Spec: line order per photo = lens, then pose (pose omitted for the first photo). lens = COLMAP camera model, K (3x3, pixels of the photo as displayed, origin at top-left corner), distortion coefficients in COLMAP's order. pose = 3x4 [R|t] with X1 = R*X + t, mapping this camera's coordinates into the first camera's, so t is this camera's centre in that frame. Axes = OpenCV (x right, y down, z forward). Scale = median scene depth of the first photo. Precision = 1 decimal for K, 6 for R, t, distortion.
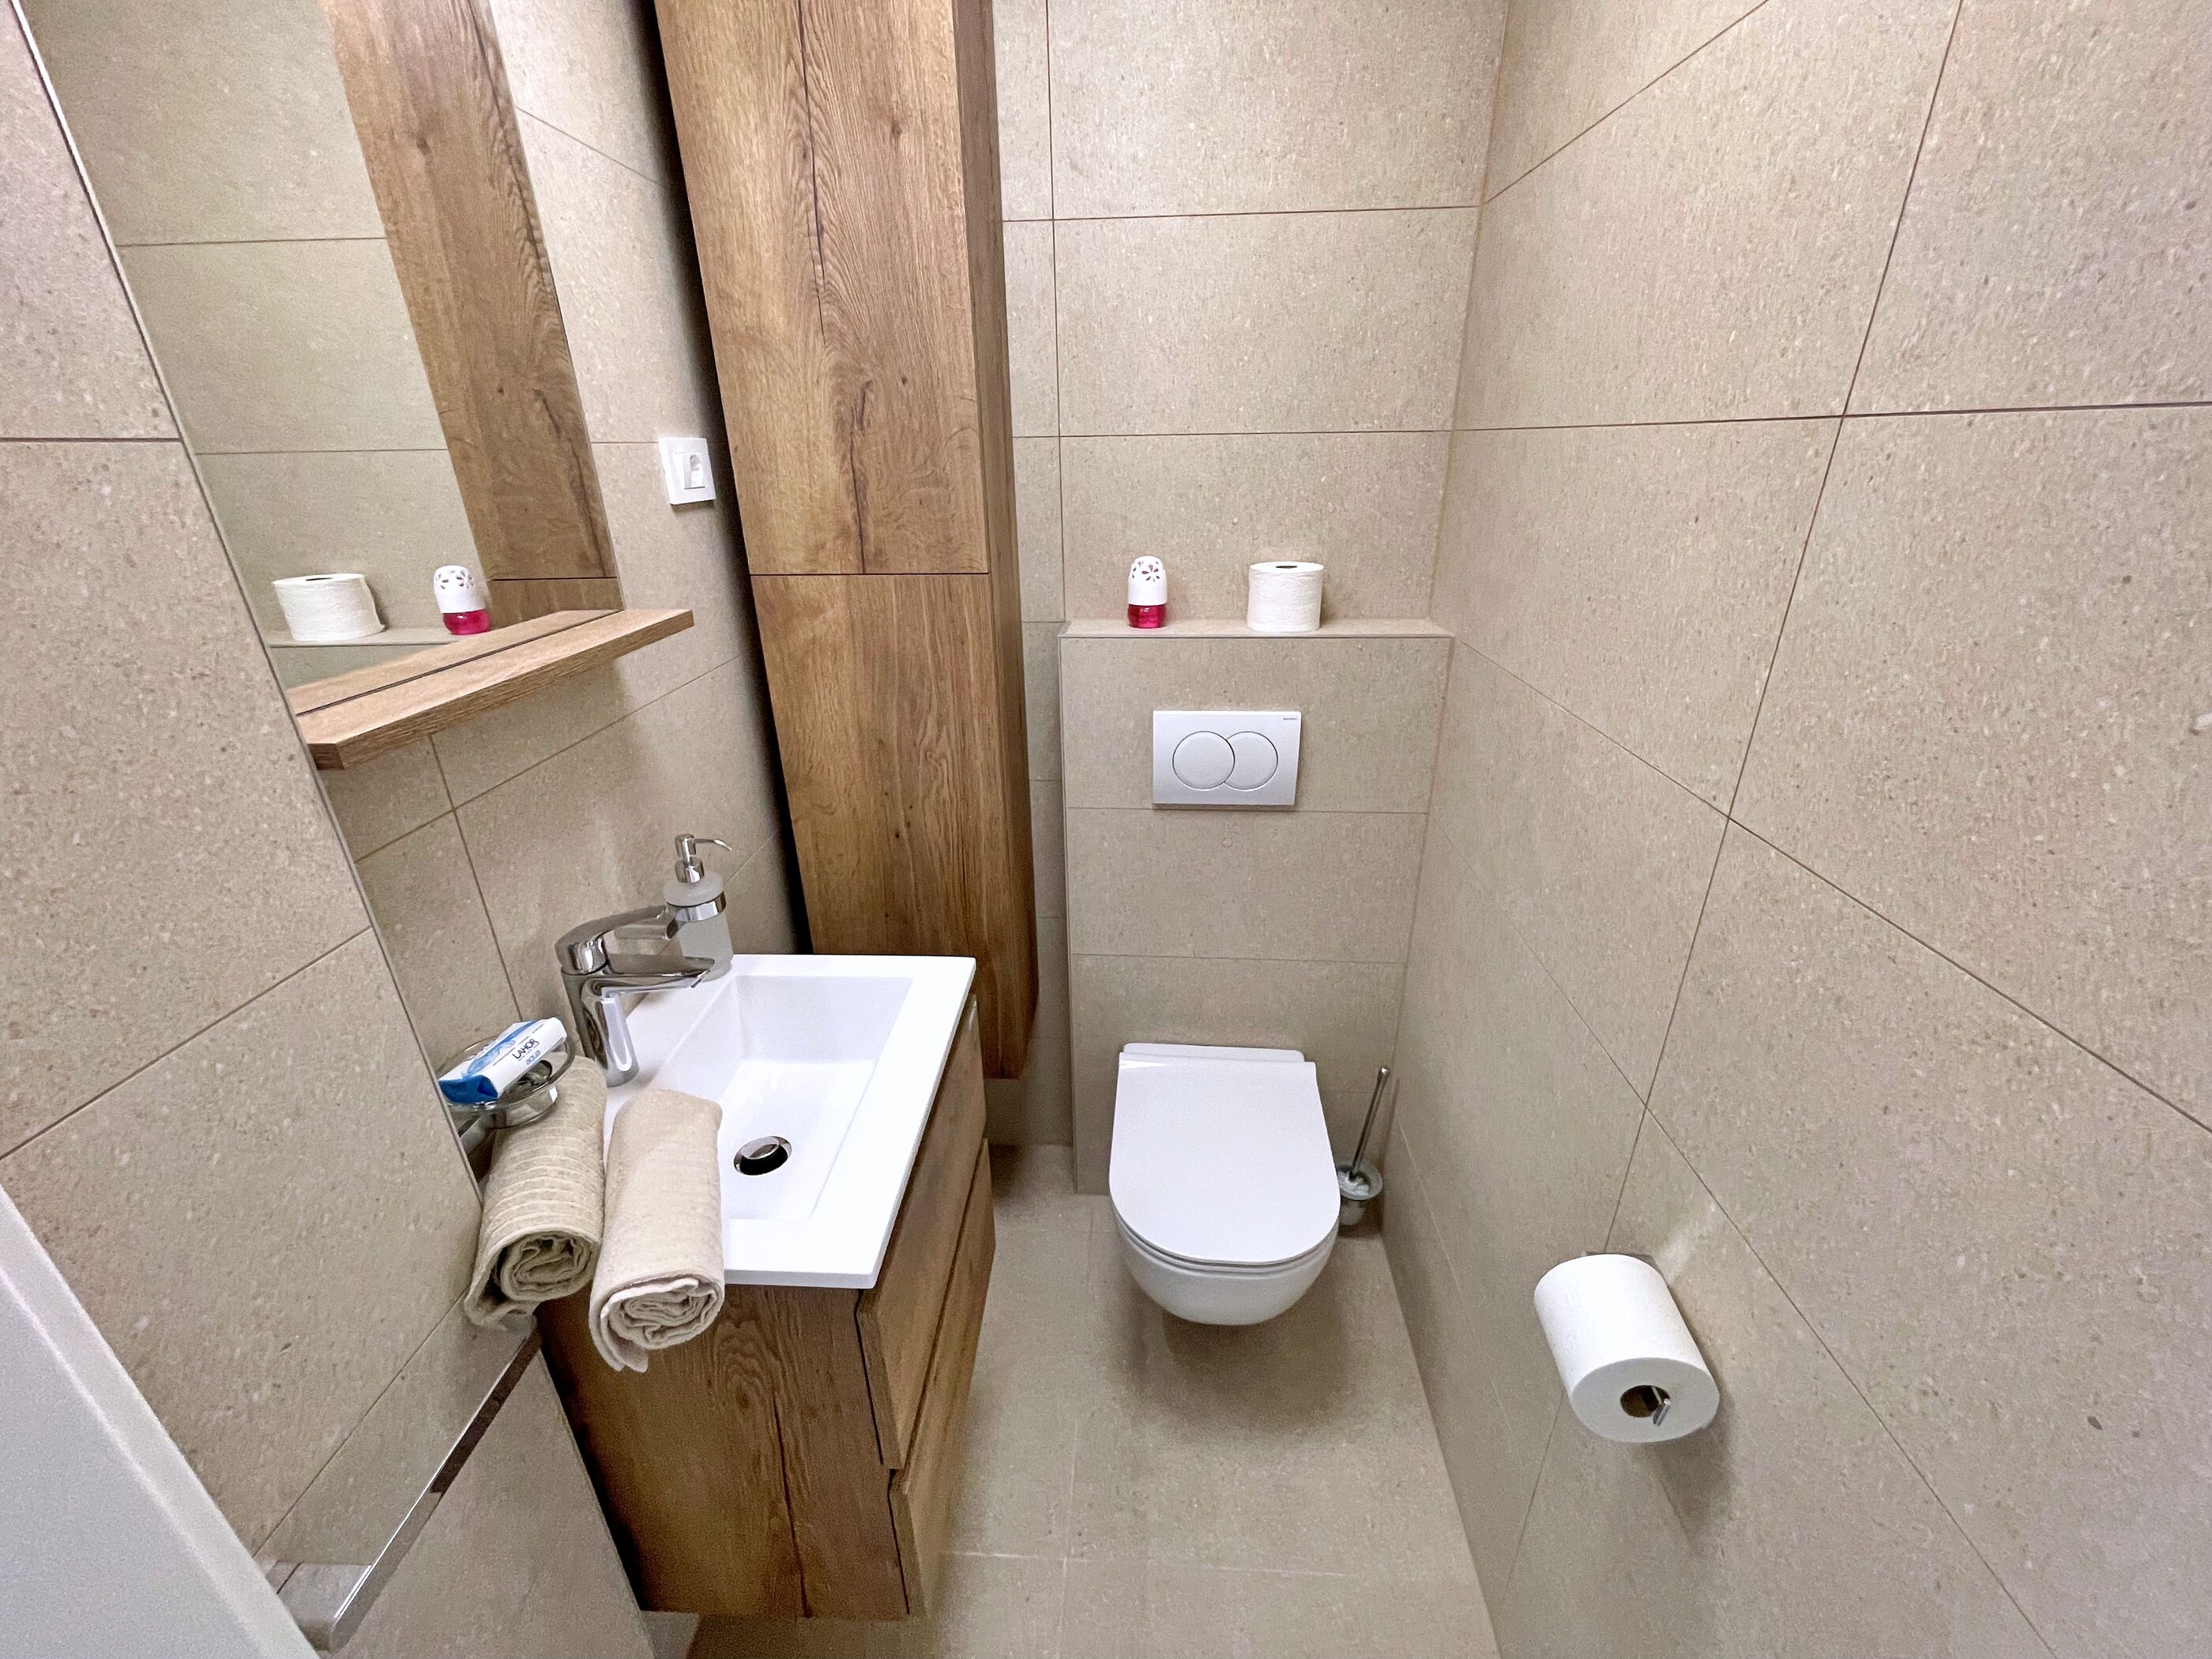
lens RADIAL K [[834.5, 0, 1092.0], [0, 834.5, 823.3], [0, 0, 1]] dist [-0.007509, 0.006309]
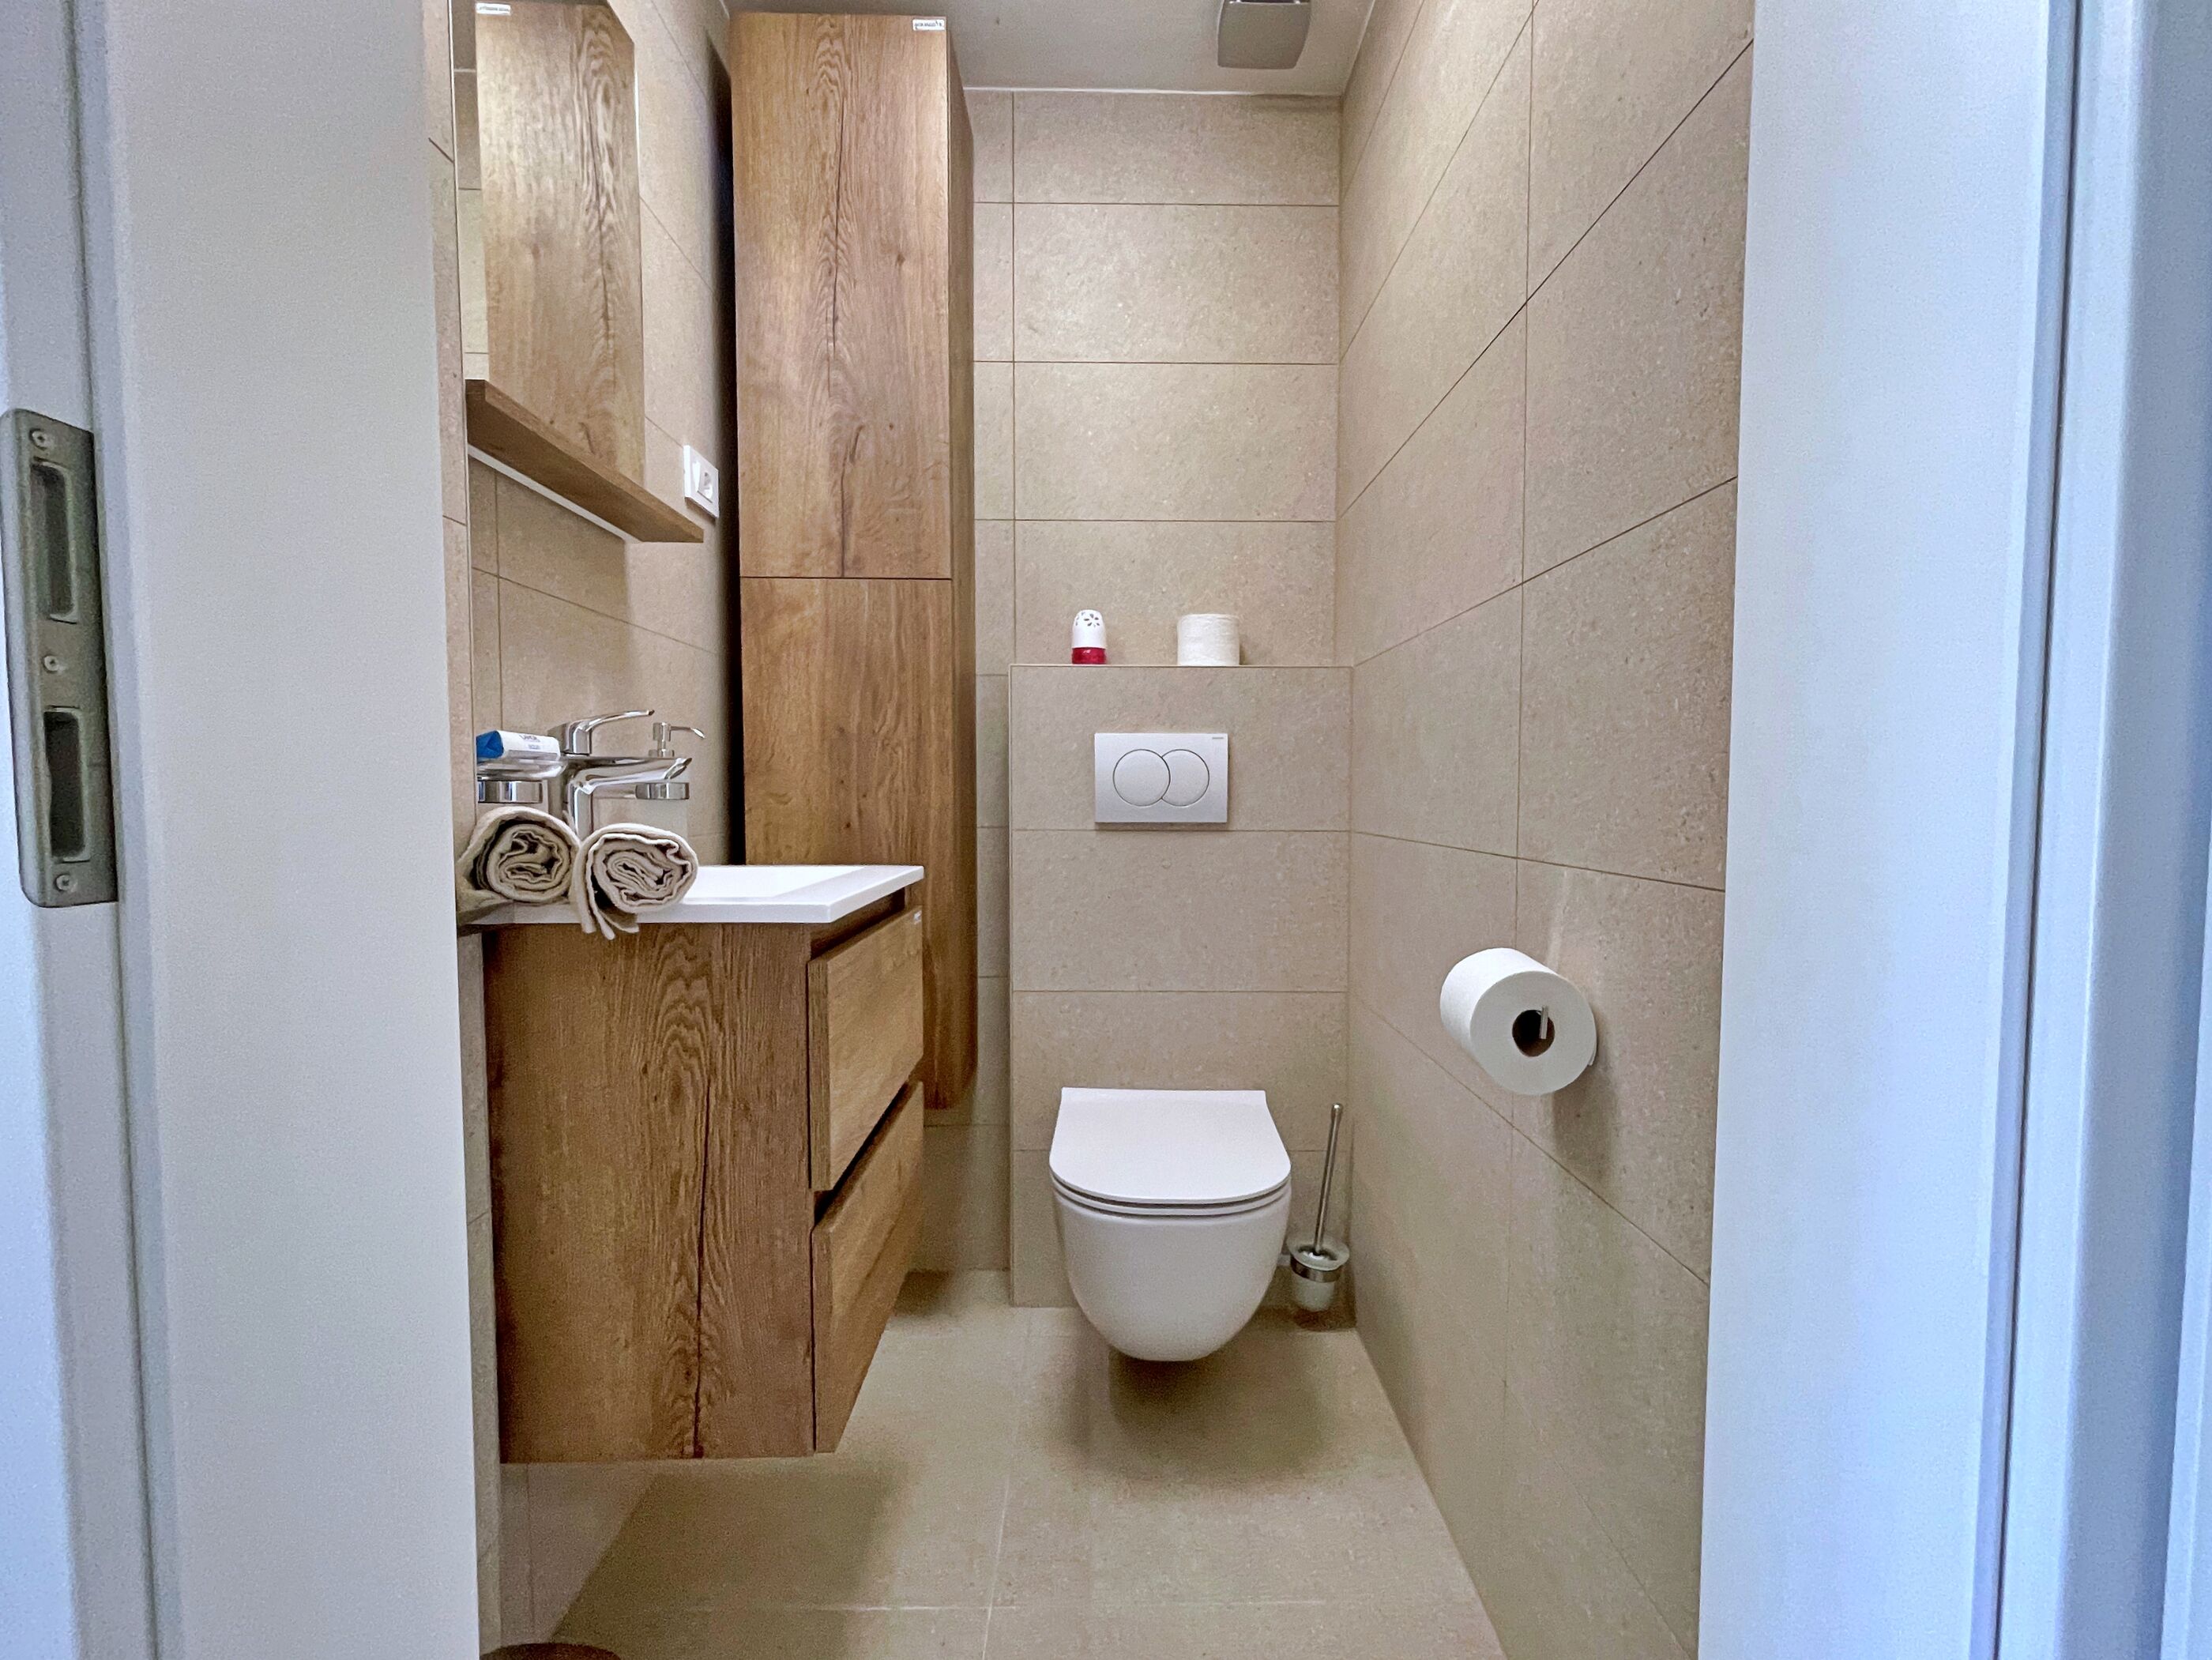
lens RADIAL K [[912.3, 0, 1104.9], [0, 912.3, 838.7], [0, 0, 1]] dist [-0.000931, 0.000559]
pose [[0.997471, 0.014731, 0.069526, 0.006909], [0.008945, 0.944479, -0.328451, 0.450883], [-0.070505, 0.328242, 0.941959, -0.095199]]
